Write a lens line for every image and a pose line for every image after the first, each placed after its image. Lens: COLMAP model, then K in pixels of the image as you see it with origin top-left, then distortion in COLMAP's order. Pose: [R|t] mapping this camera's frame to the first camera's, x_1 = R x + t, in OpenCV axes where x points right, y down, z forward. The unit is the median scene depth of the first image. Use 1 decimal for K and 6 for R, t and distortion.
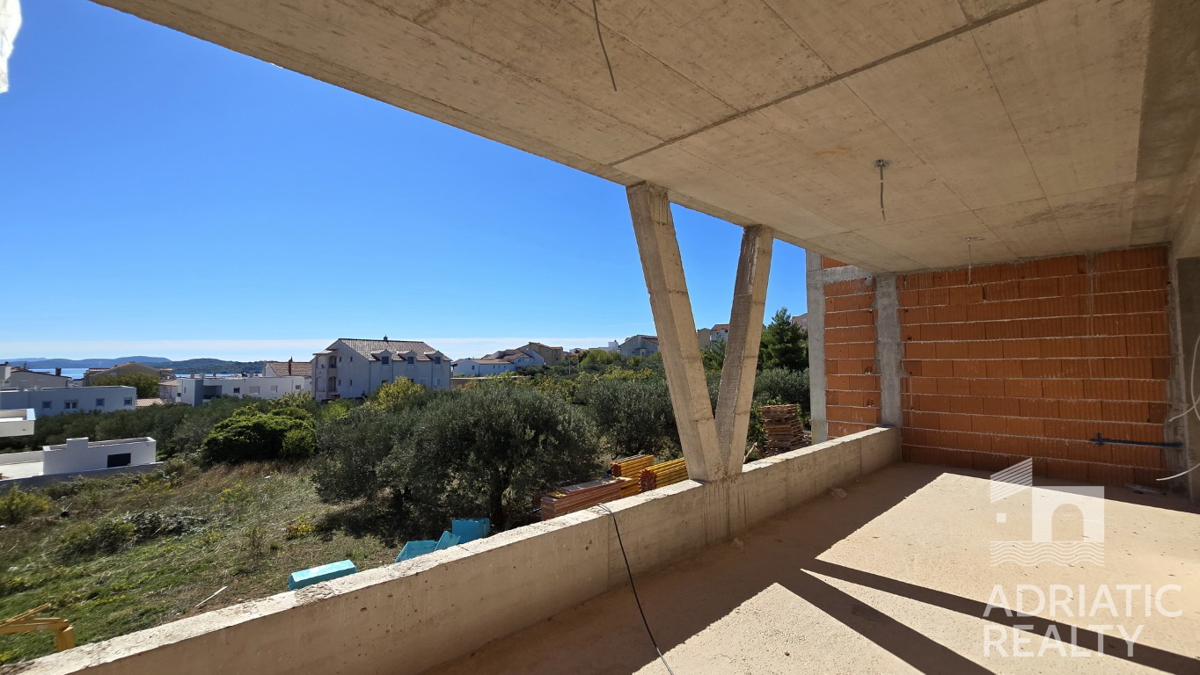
lens RADIAL K [[509.7, 0, 599.0], [0, 509.7, 335.0], [0, 0, 1]] dist [-0.007830, 0.001873]
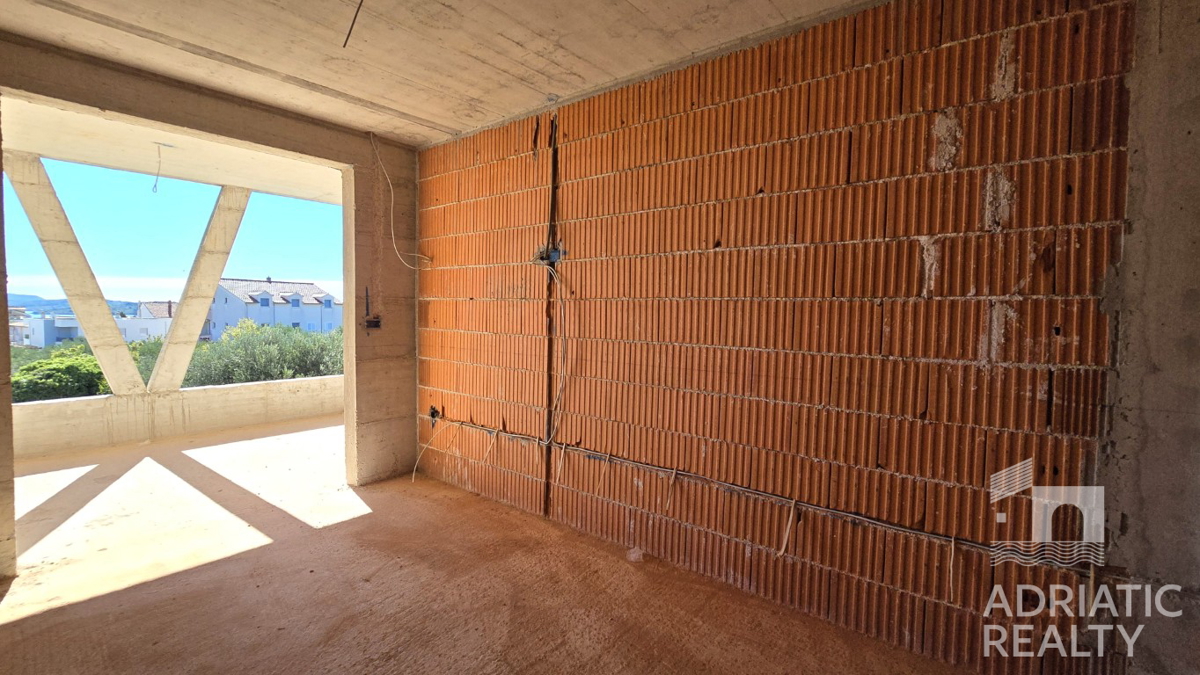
lens RADIAL K [[509.7, 0, 599.1], [0, 509.7, 332.2], [0, 0, 1]] dist [-0.007830, 0.001873]
pose [[0.991319, 0.011991, 0.130932, 0.339117], [-0.024581, 0.995177, 0.094968, -0.003840], [-0.129162, -0.097362, 0.986832, -0.101441]]
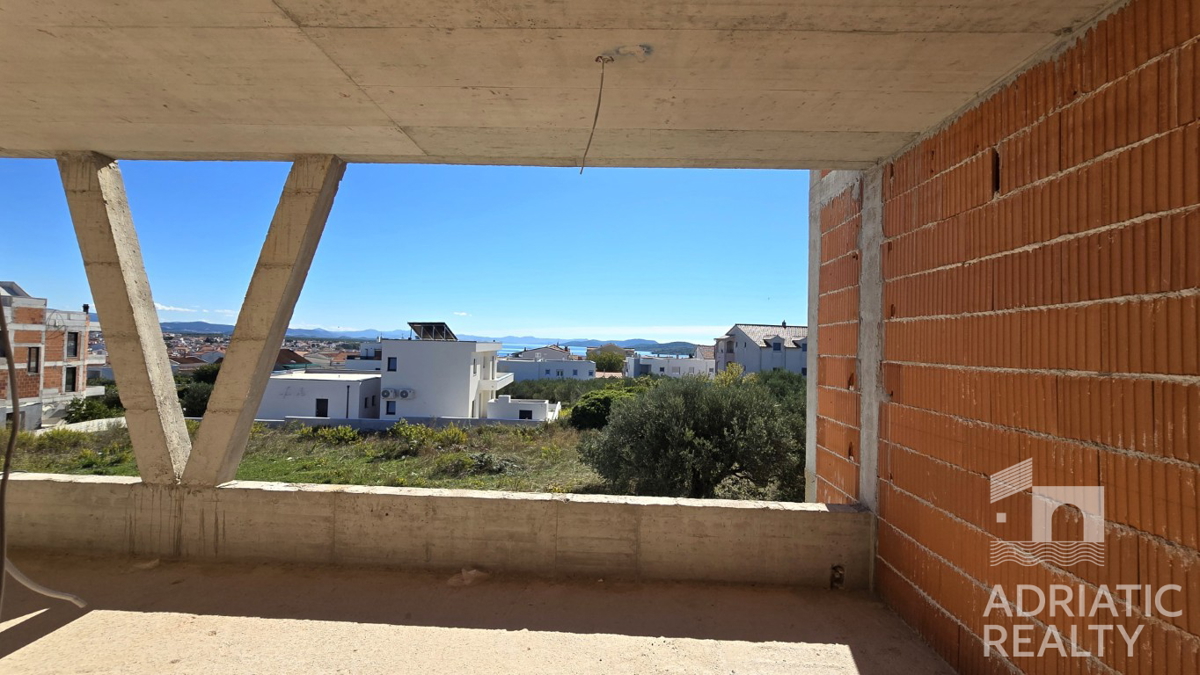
lens RADIAL K [[545.1, 0, 598.4], [0, 545.1, 334.9], [0, 0, 1]] dist [-0.004775, -0.000178]
pose [[0.690646, 0.012137, -0.723091, 0.386147], [0.006962, 0.999701, 0.023429, 0.006897], [0.723159, -0.021215, 0.690356, 0.256937]]
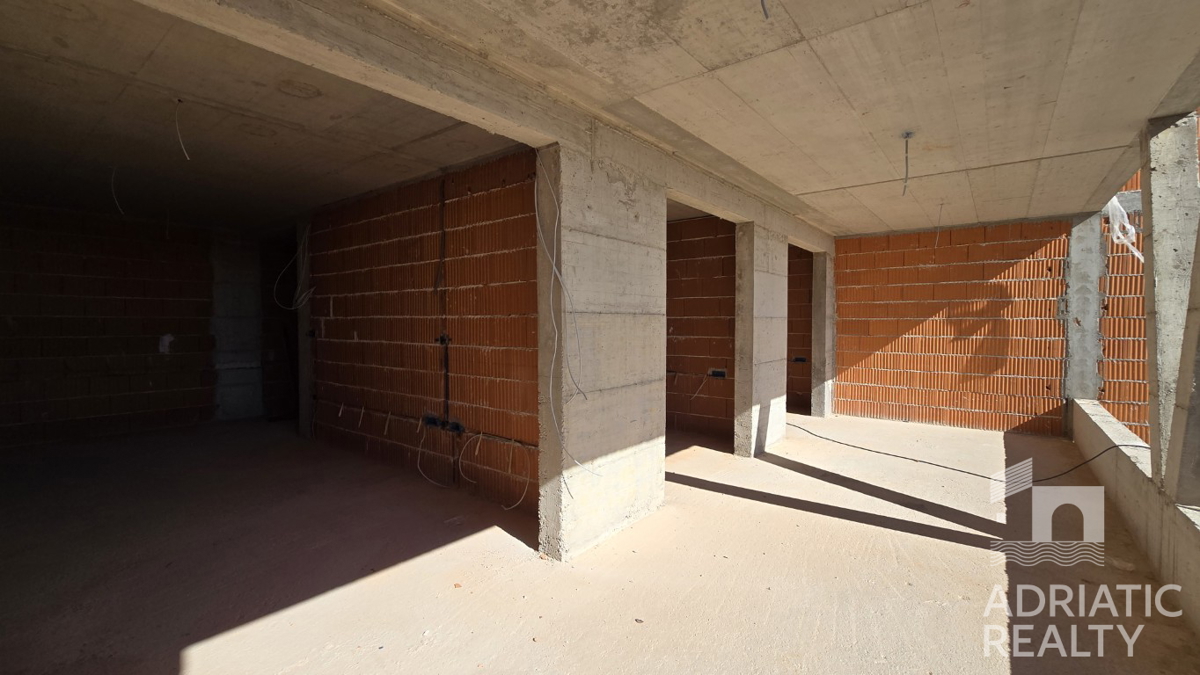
lens RADIAL K [[509.7, 0, 598.6], [0, 509.7, 335.1], [0, 0, 1]] dist [-0.007830, 0.001873]
pose [[-0.991410, 0.007572, -0.130568, 0.309569], [0.010909, 0.999631, -0.024864, 0.023876], [0.130332, -0.026075, -0.991128, 0.452692]]
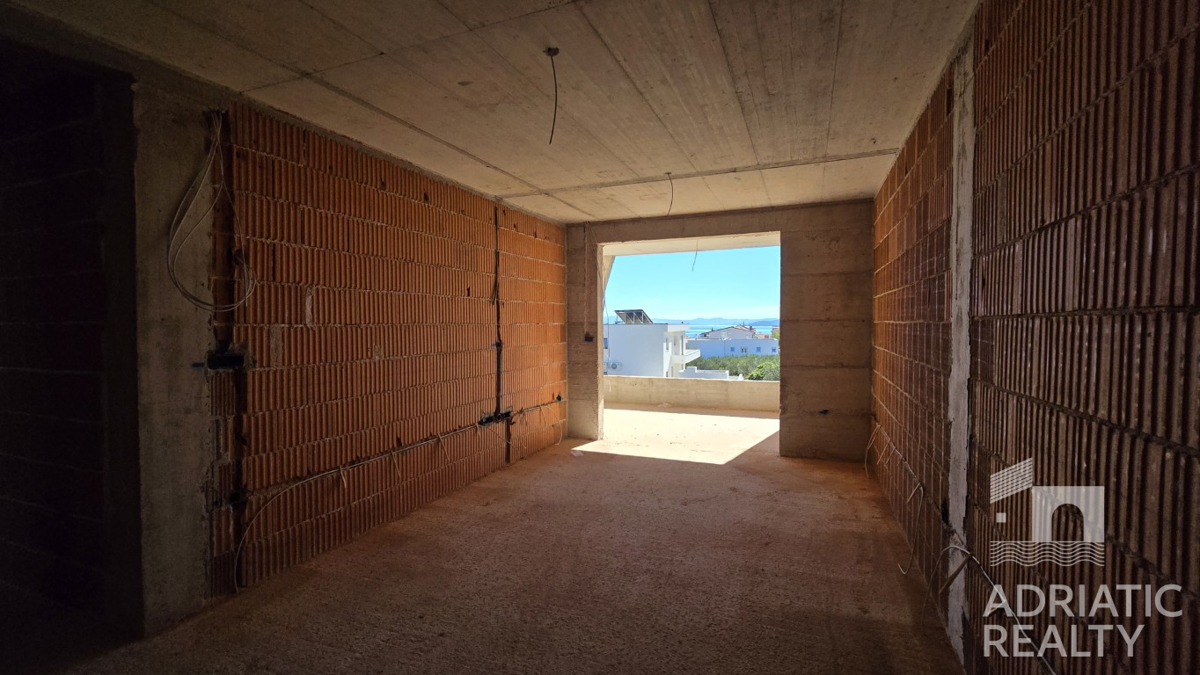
lens RADIAL K [[509.7, 0, 598.5], [0, 509.7, 334.8], [0, 0, 1]] dist [-0.007830, 0.001873]
pose [[0.395254, 0.023207, -0.918279, 0.713204], [0.051319, 0.997562, 0.047300, -0.001847], [0.917137, -0.065821, 0.393099, 0.064561]]
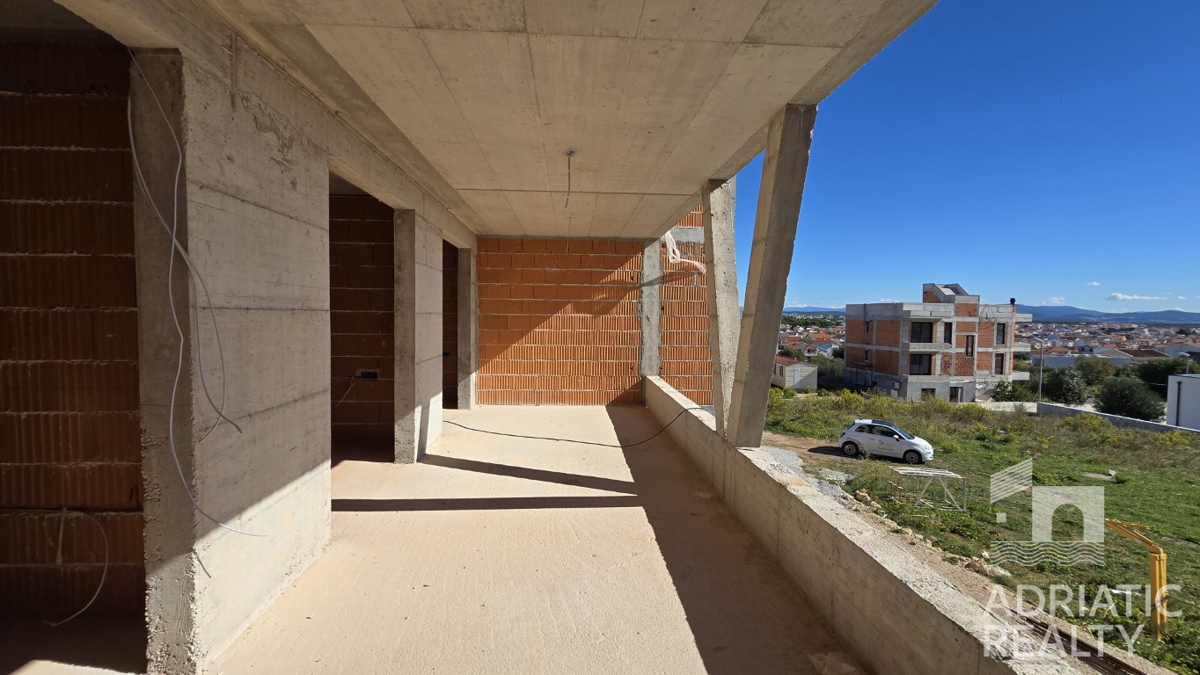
lens RADIAL K [[509.7, 0, 597.8], [0, 509.7, 335.3], [0, 0, 1]] dist [-0.007830, 0.001873]
pose [[-0.656640, 0.025505, -0.753773, 0.328491], [0.029277, 0.999537, 0.008316, 0.018972], [0.753636, -0.016607, -0.657082, 0.420875]]
